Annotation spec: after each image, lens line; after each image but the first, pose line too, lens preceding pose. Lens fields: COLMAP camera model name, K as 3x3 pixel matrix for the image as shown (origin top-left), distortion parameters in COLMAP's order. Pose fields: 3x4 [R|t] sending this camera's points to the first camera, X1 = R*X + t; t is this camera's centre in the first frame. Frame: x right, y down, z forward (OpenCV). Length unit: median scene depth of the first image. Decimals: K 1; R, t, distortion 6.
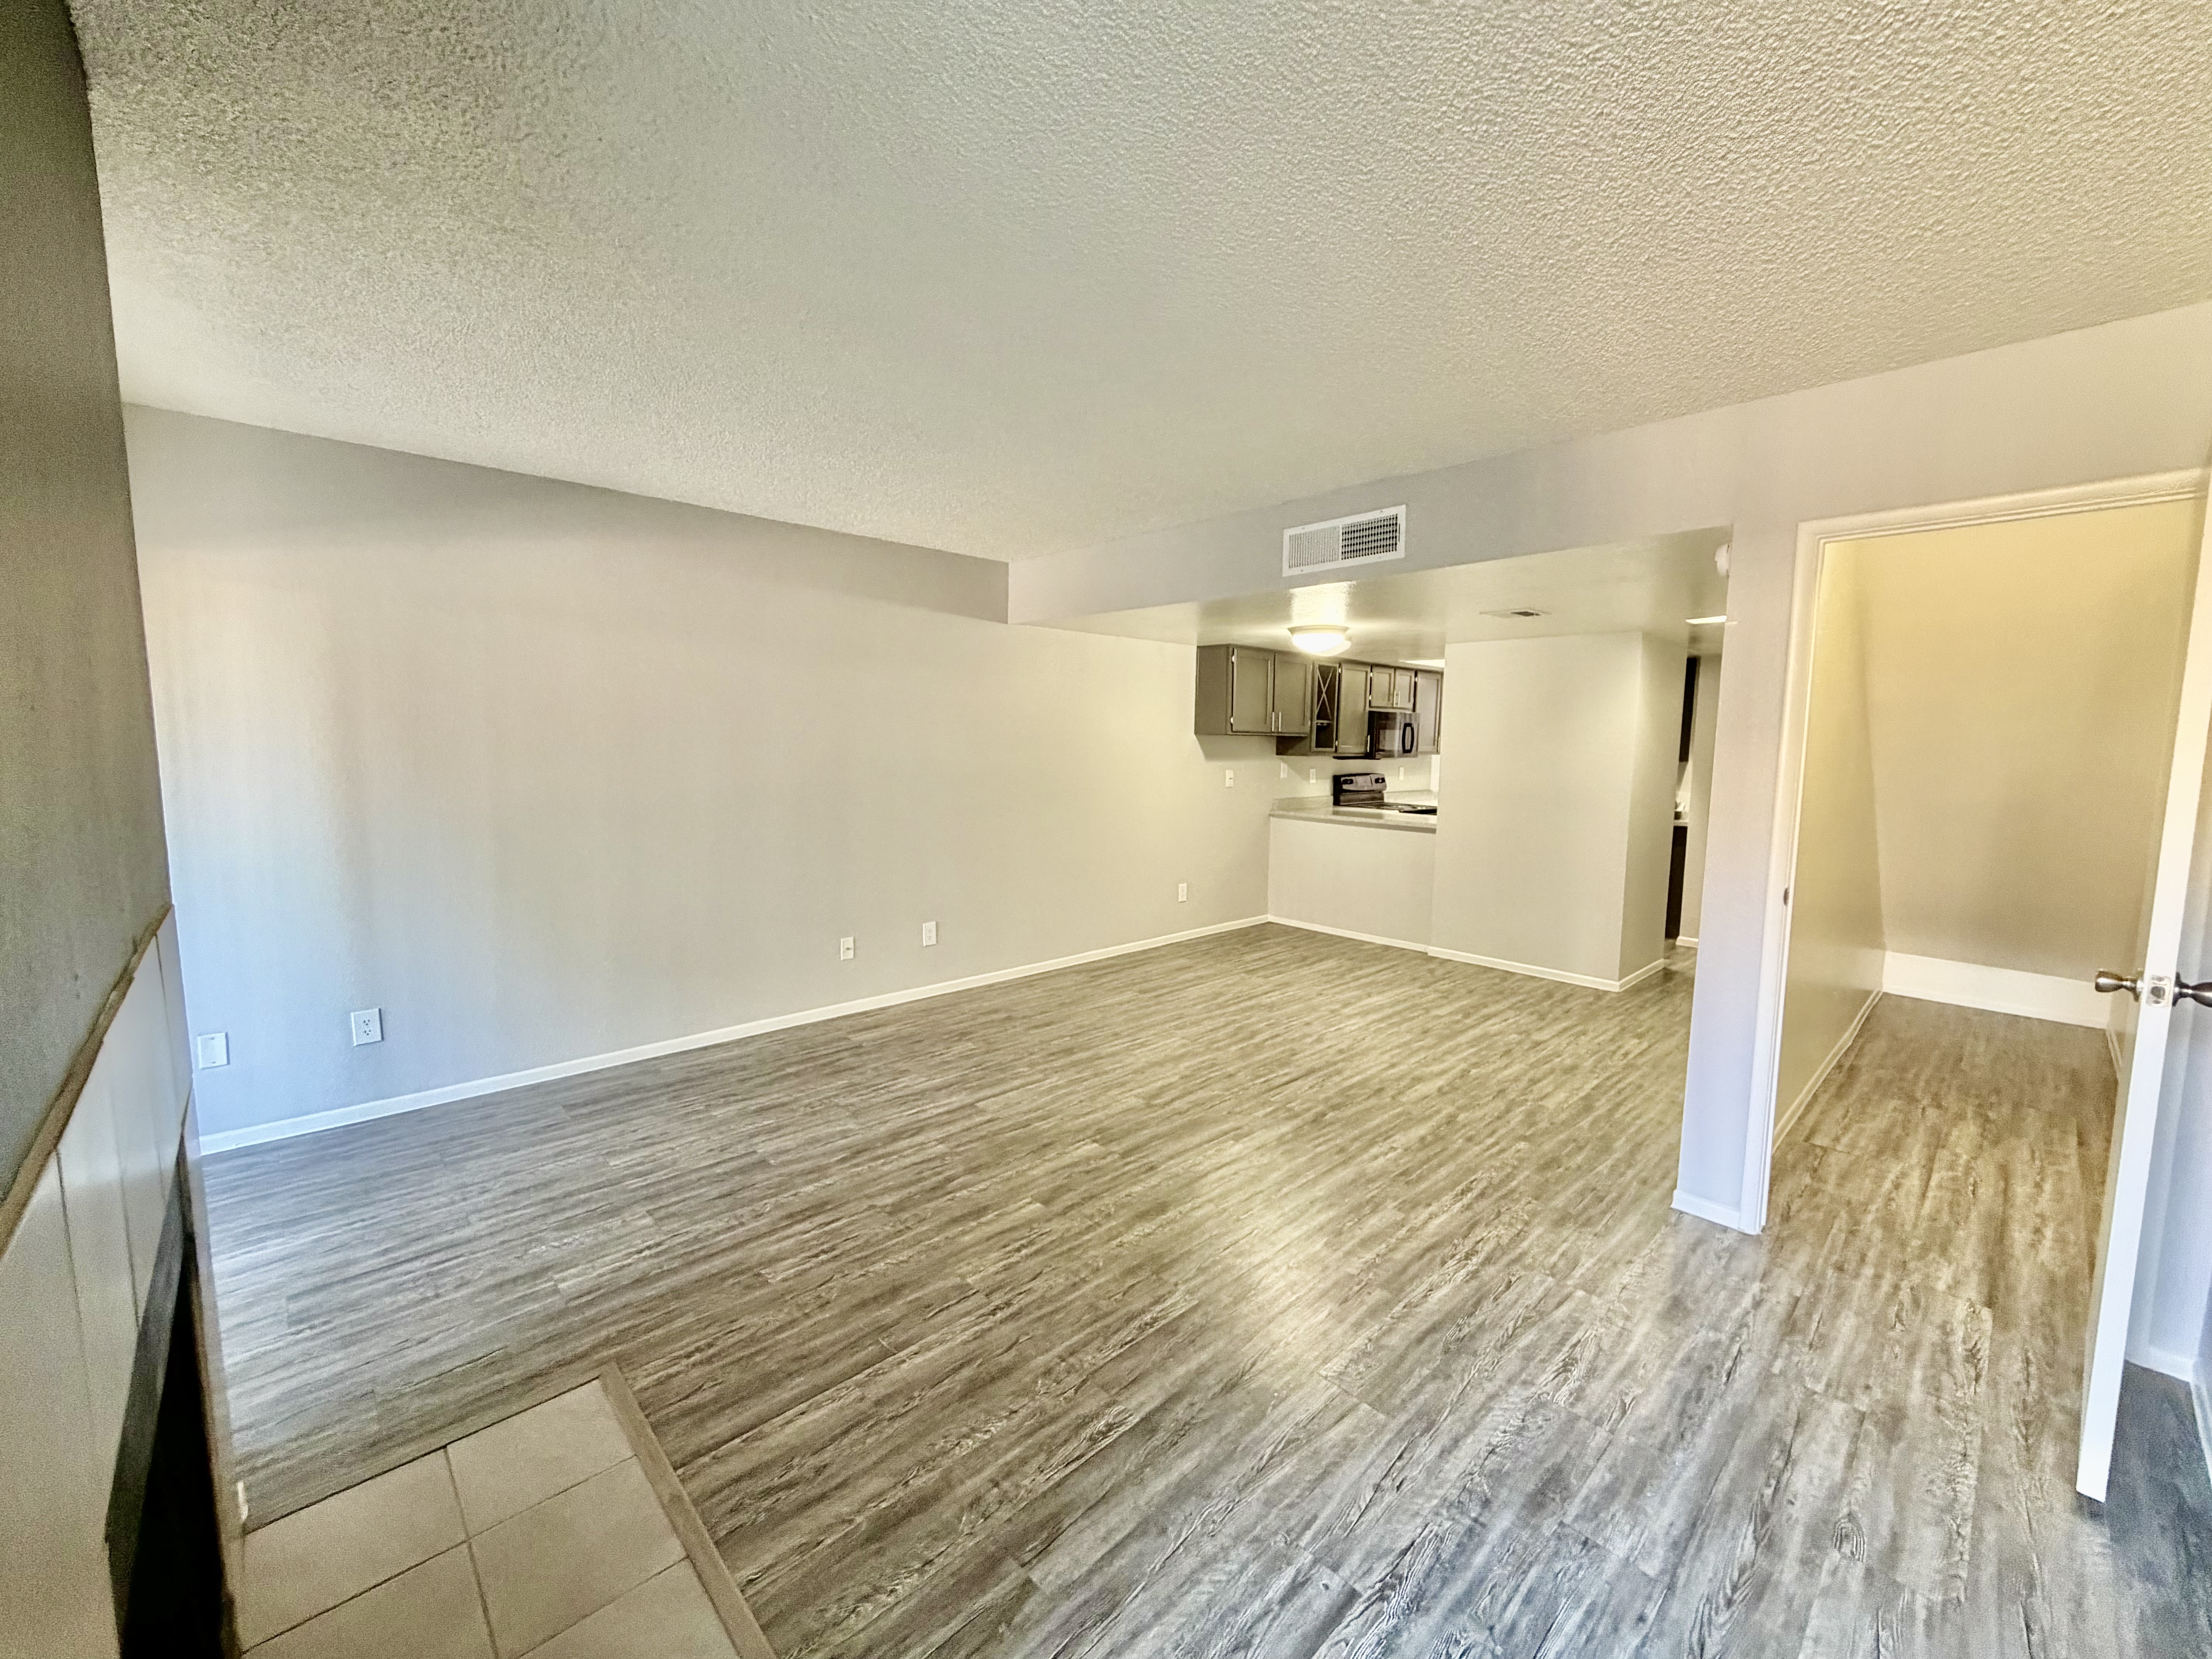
lens RADIAL K [[884.9, 0, 1106.0], [0, 884.9, 829.5], [0, 0, 1]] dist [0.000342, -0.000017]
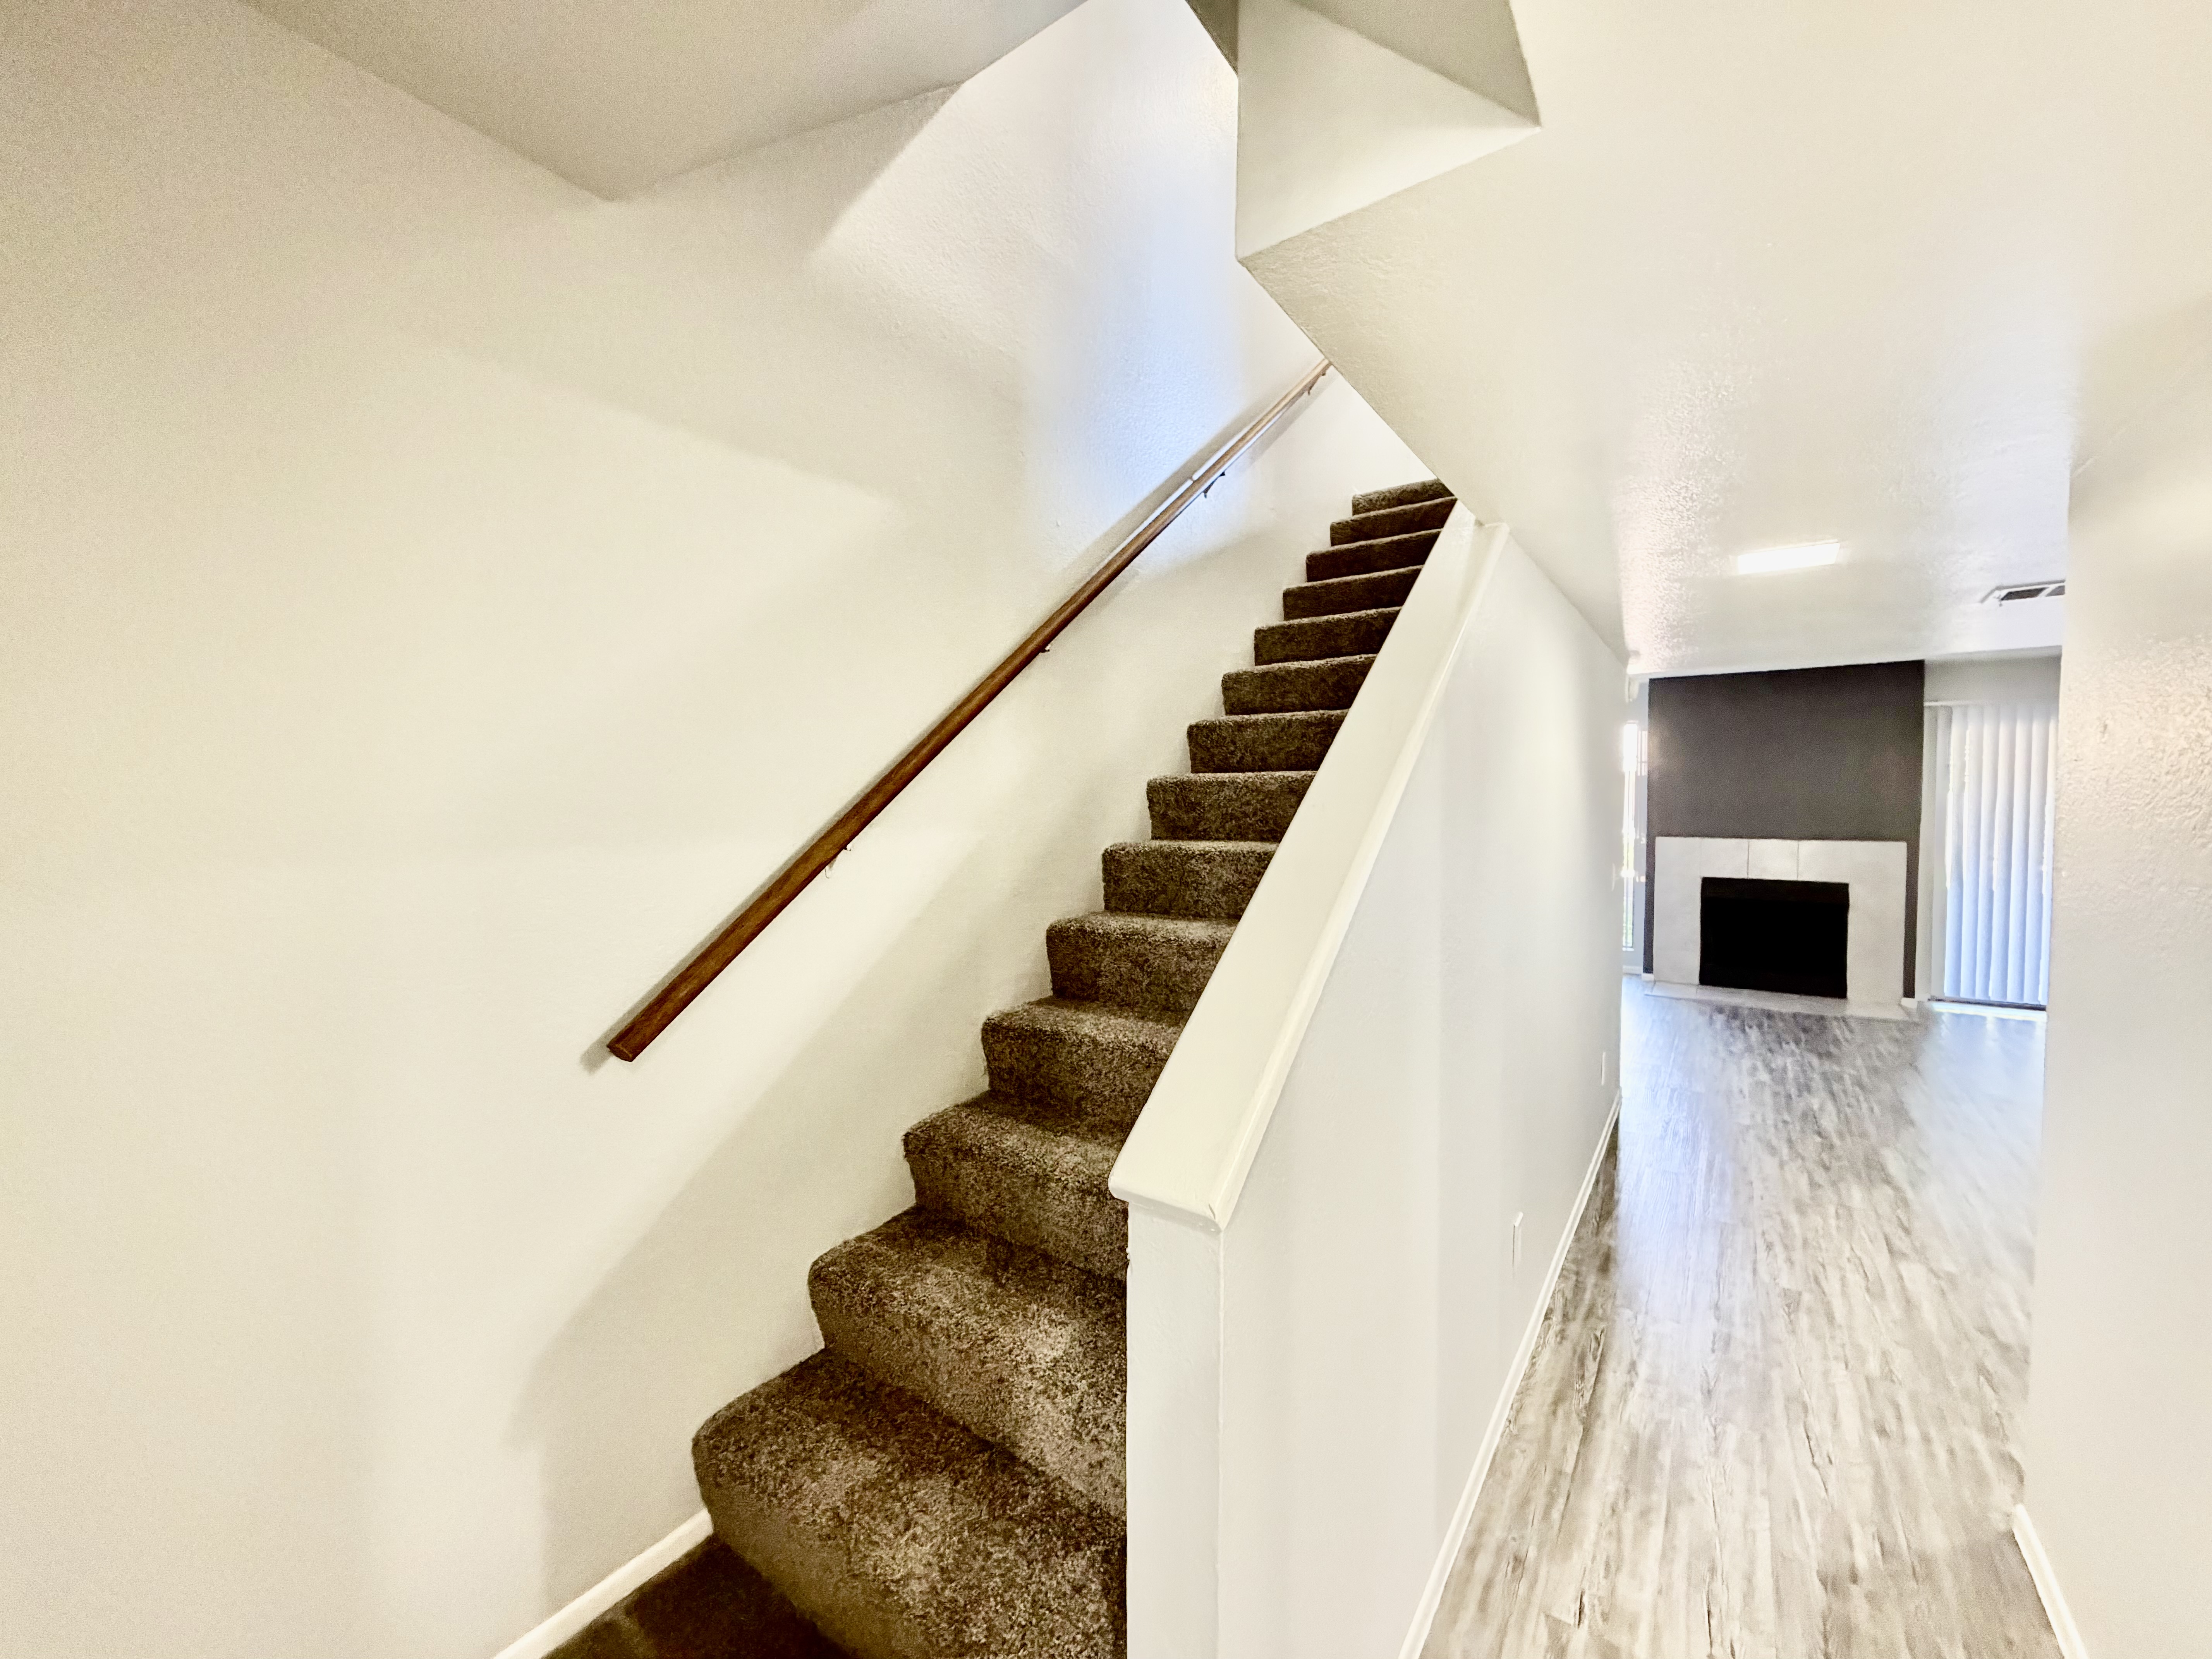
lens RADIAL K [[884.9, 0, 1106.0], [0, 884.9, 829.5], [0, 0, 1]] dist [0.000342, -0.000017]
pose [[-0.980479, -0.002829, -0.196605, 1.221334], [-0.029817, 0.990472, 0.134445, -0.150532], [0.194351, 0.137682, -0.971221, 1.507189]]
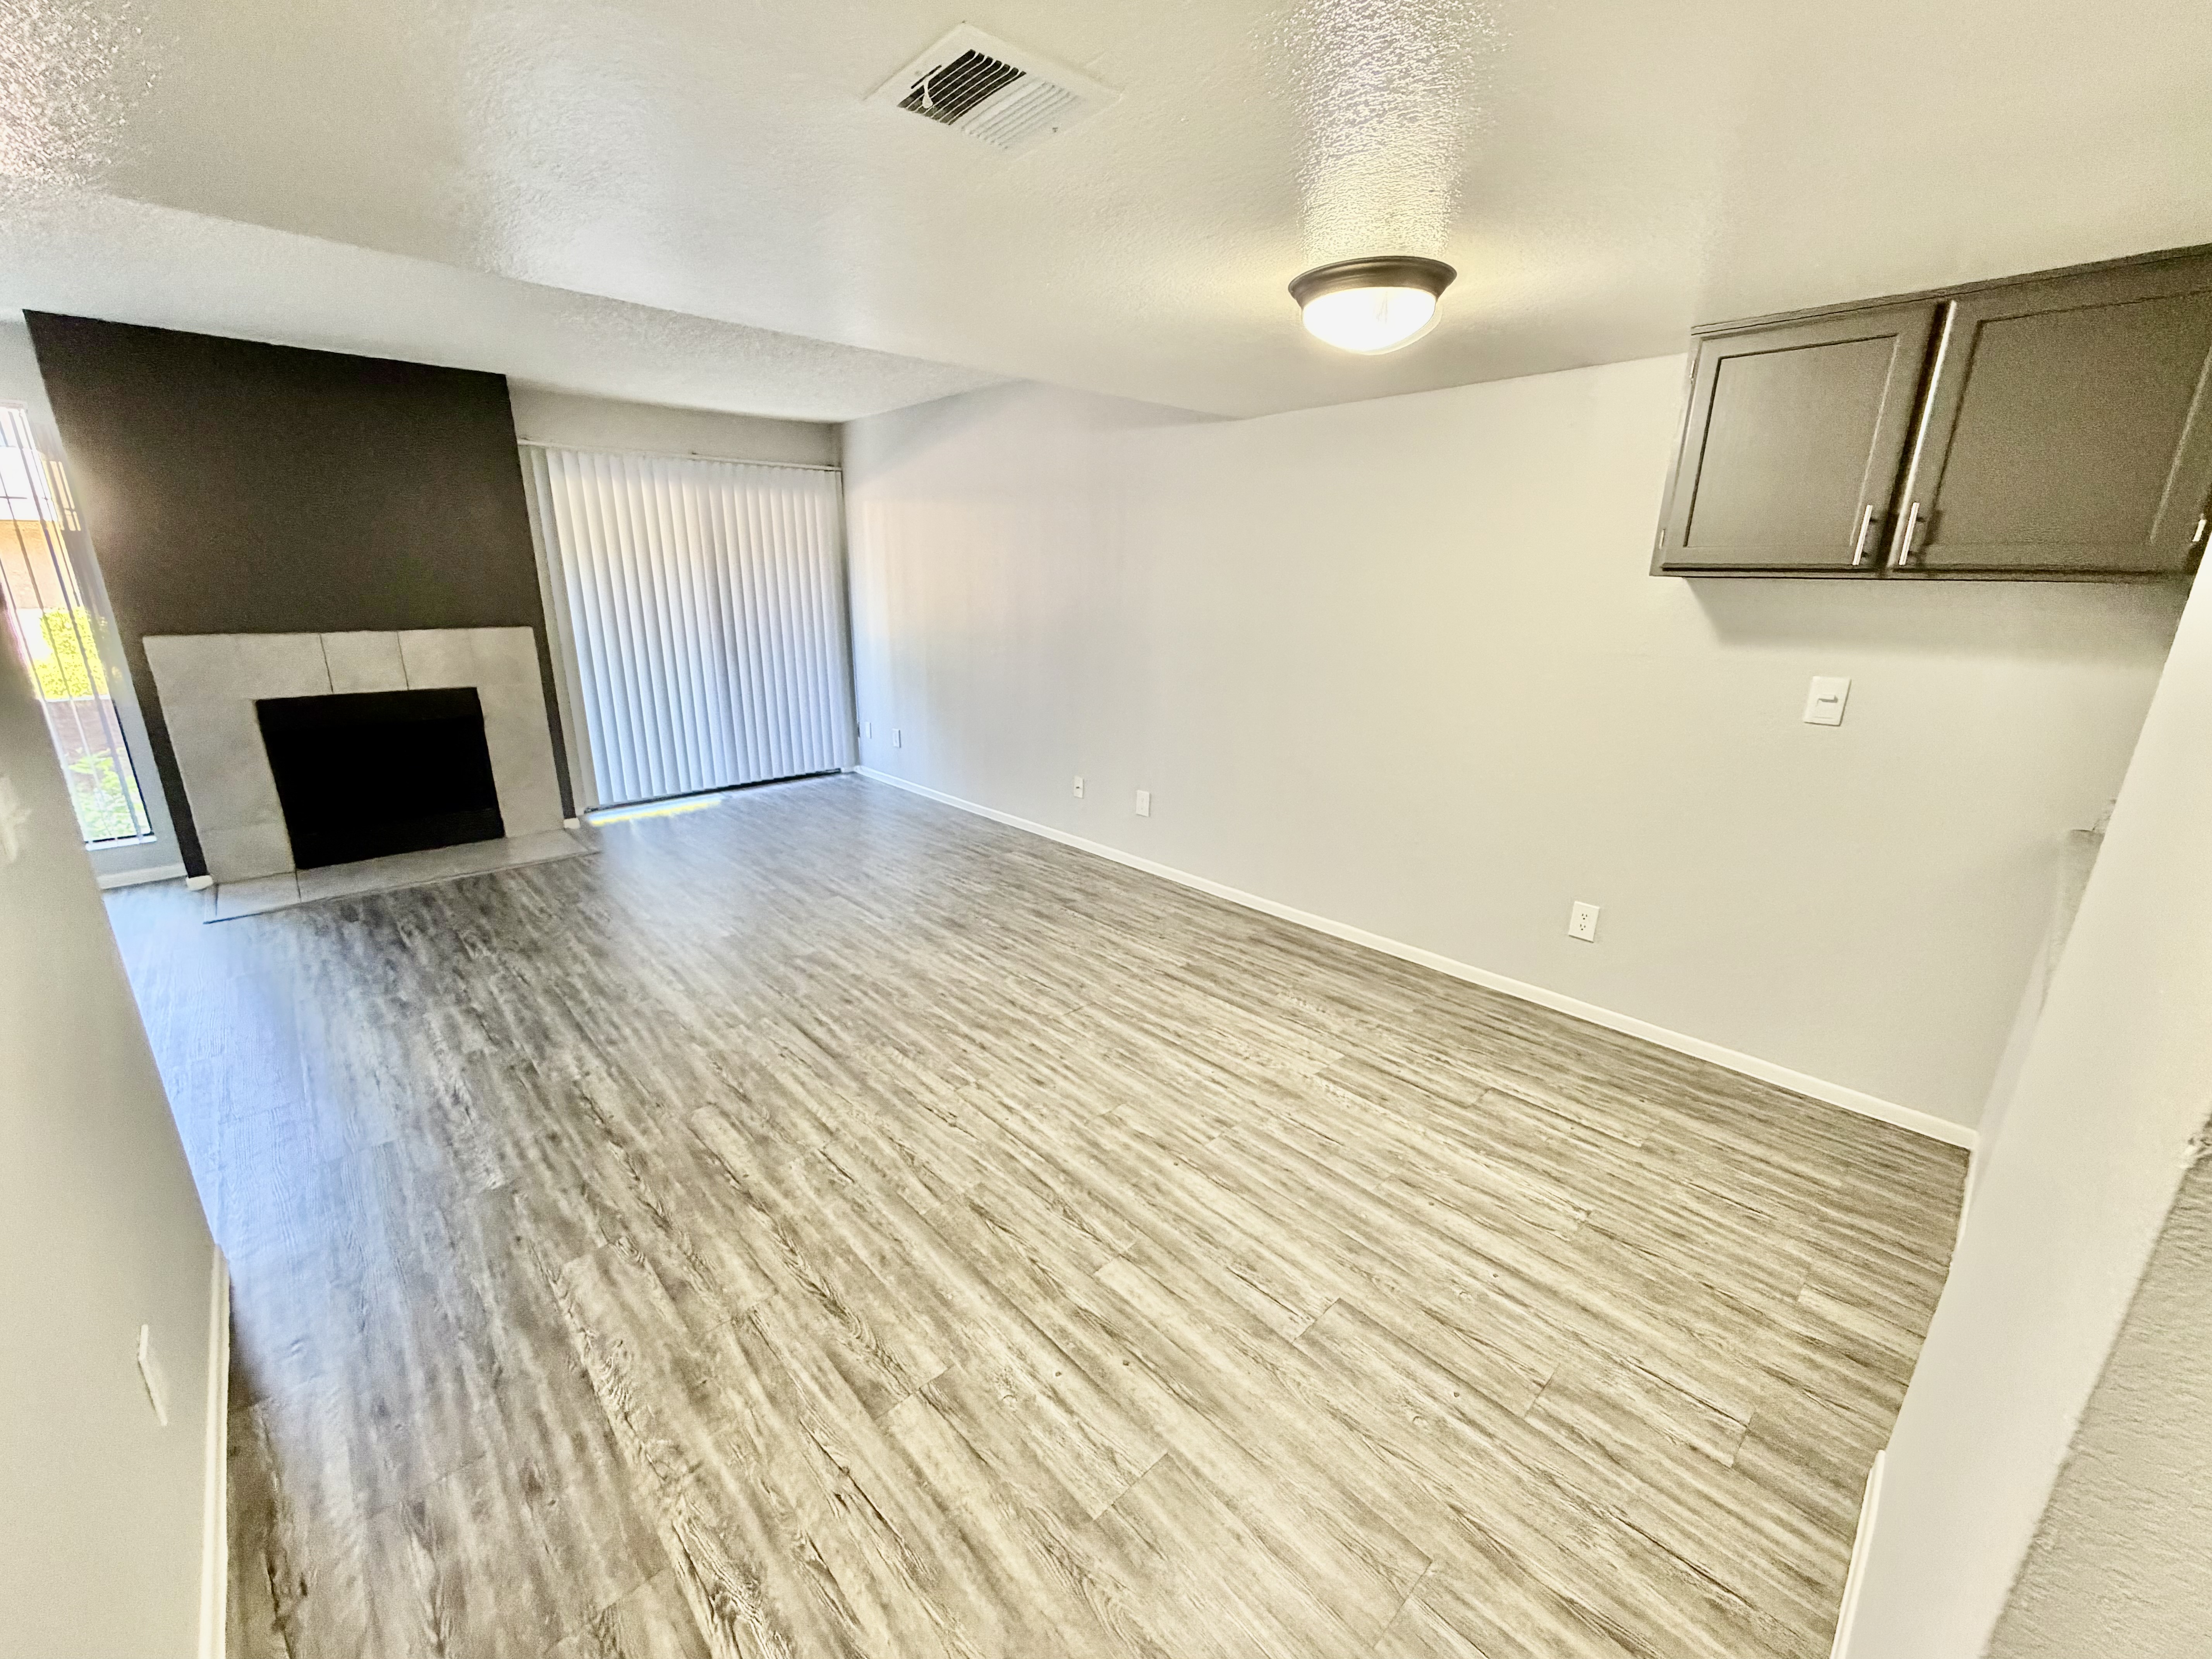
lens RADIAL K [[888.1, 0, 1094.2], [0, 888.1, 836.3], [0, 0, 1]] dist [-0.000499, -0.000321]
pose [[-0.013552, 0.271011, -0.962481, 0.800396], [-0.114546, 0.955812, 0.270746, -0.106493], [0.993325, 0.113918, 0.018090, 1.074723]]
